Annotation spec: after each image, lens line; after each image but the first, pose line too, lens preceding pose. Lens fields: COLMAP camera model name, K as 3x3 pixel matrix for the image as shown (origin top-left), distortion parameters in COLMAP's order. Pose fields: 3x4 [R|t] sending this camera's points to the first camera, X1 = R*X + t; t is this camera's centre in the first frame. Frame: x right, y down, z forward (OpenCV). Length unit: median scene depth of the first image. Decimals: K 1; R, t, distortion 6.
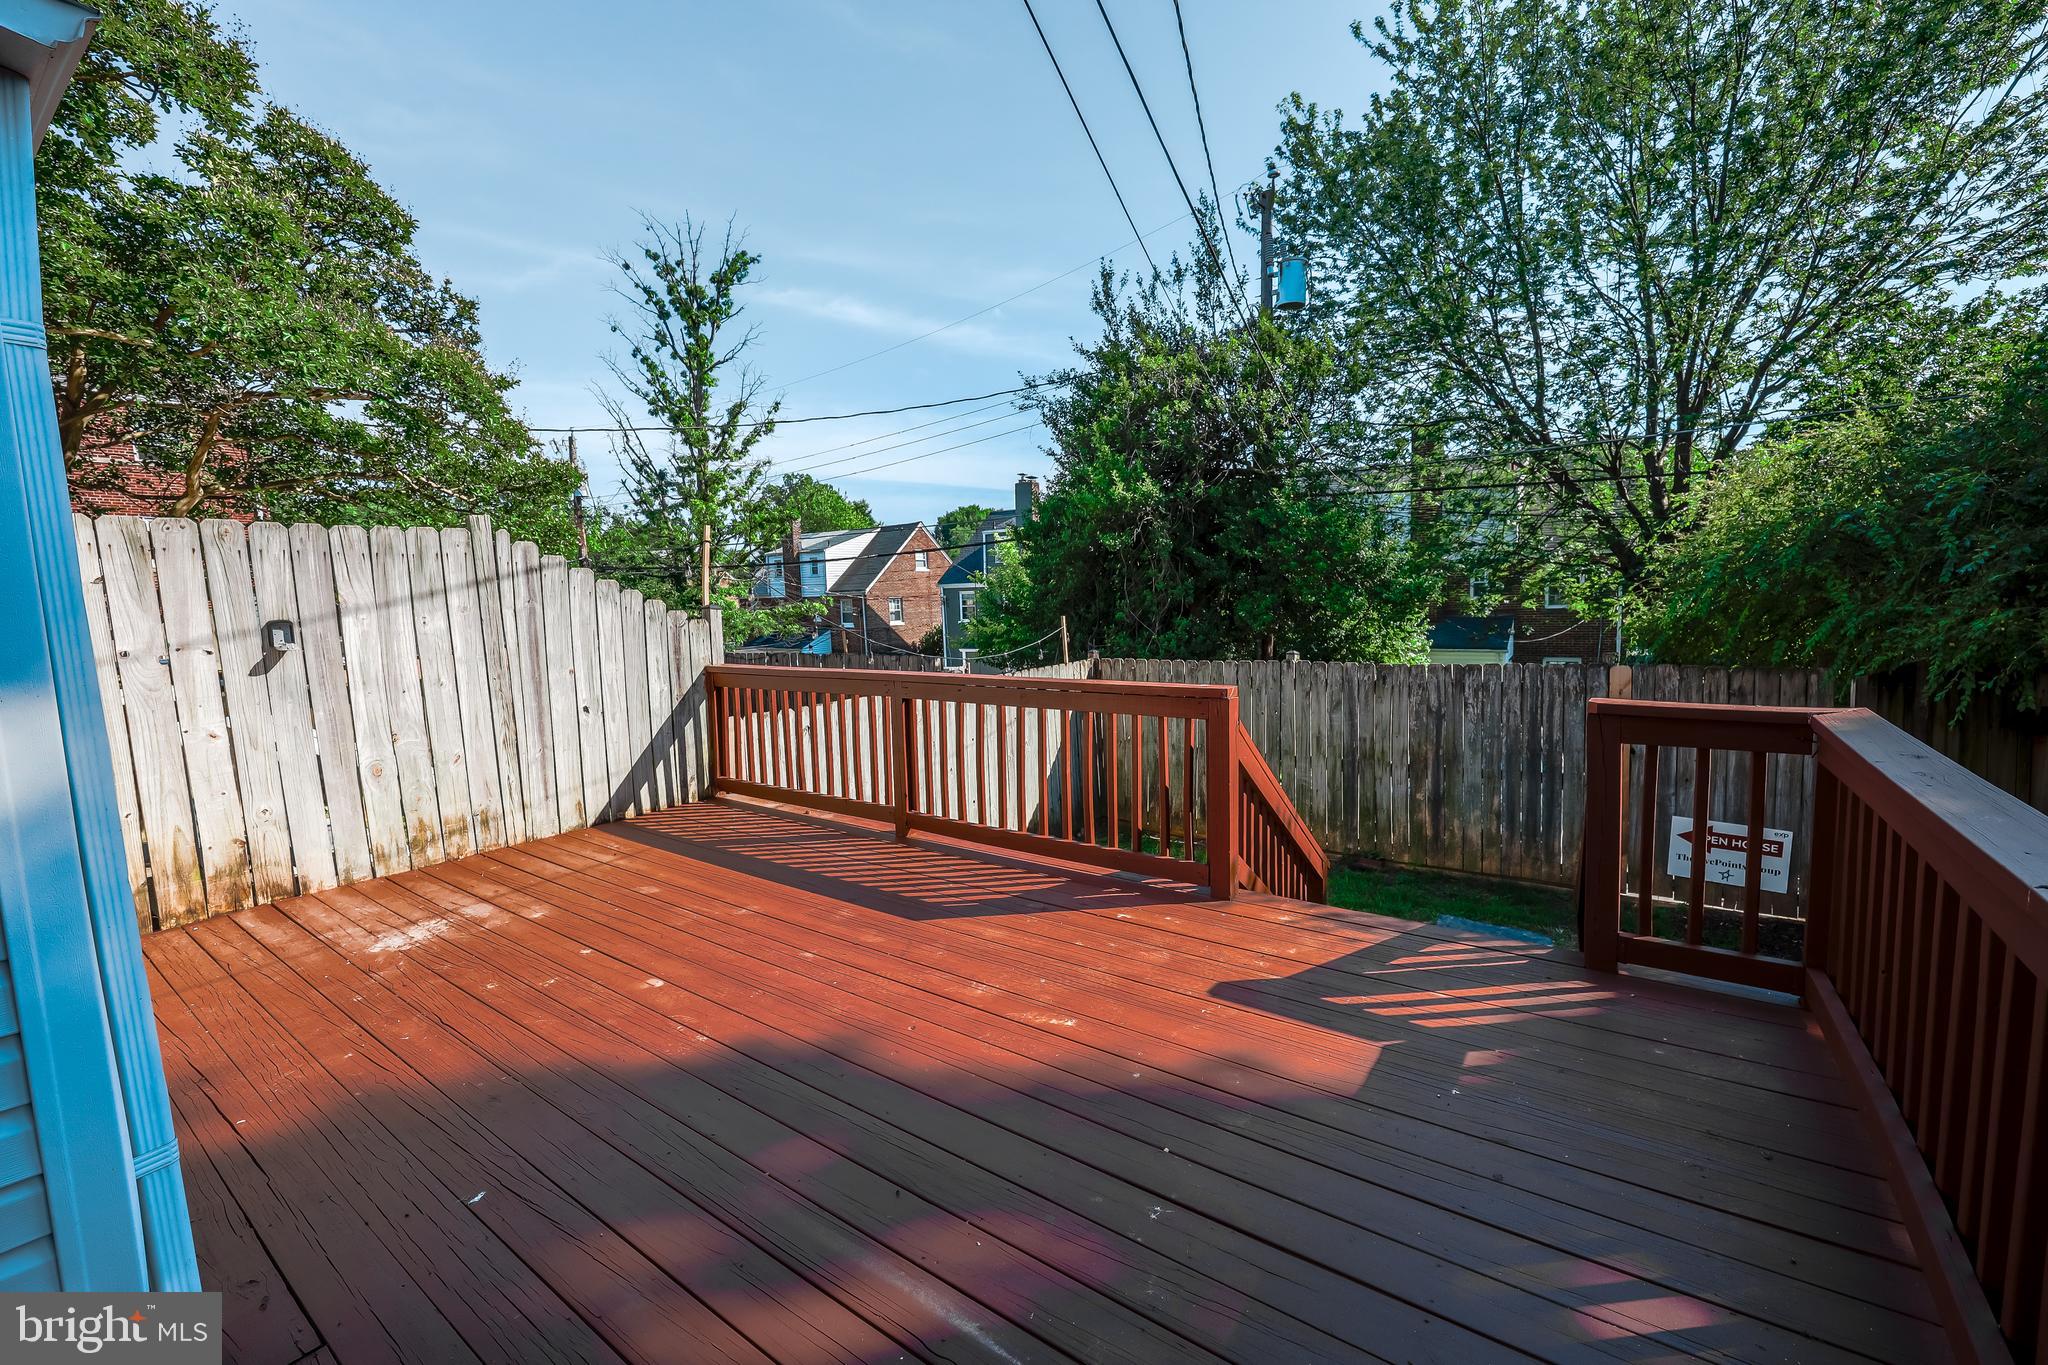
lens RADIAL K [[817.2, 0, 1032.6], [0, 817.2, 674.1], [0, 0, 1]] dist [0.001299, 0.000661]
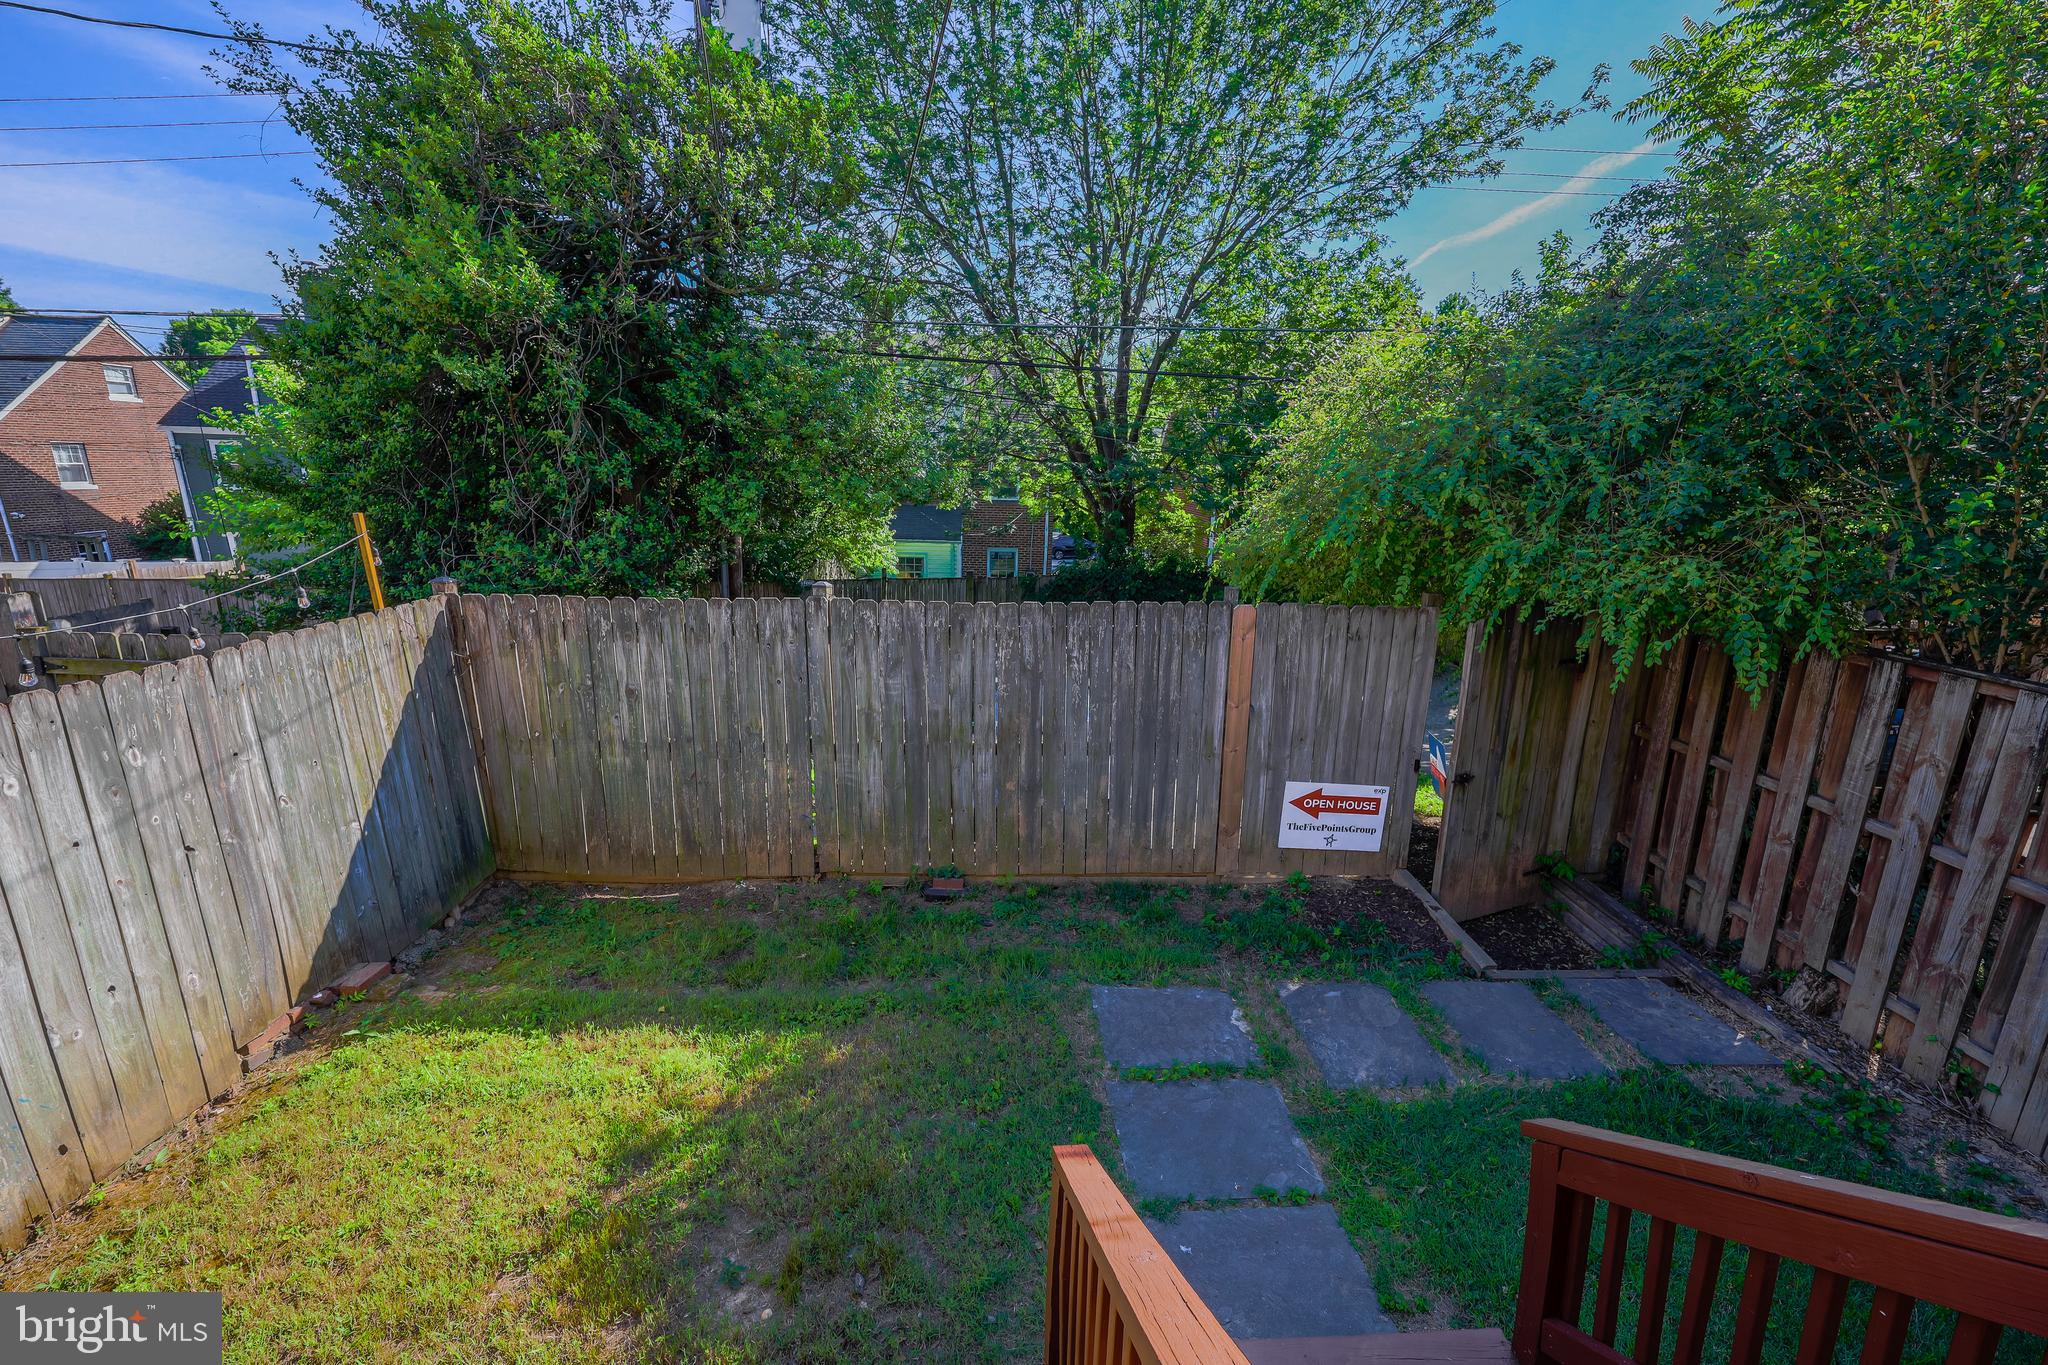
lens RADIAL K [[829.3, 0, 1034.5], [0, 829.3, 680.3], [0, 0, 1]] dist [-0.004106, -0.000574]
pose [[0.789795, -0.102612, 0.604727, 0.037984], [0.008539, 0.987651, 0.156435, -0.037335], [-0.613311, -0.118388, 0.780918, 0.280657]]
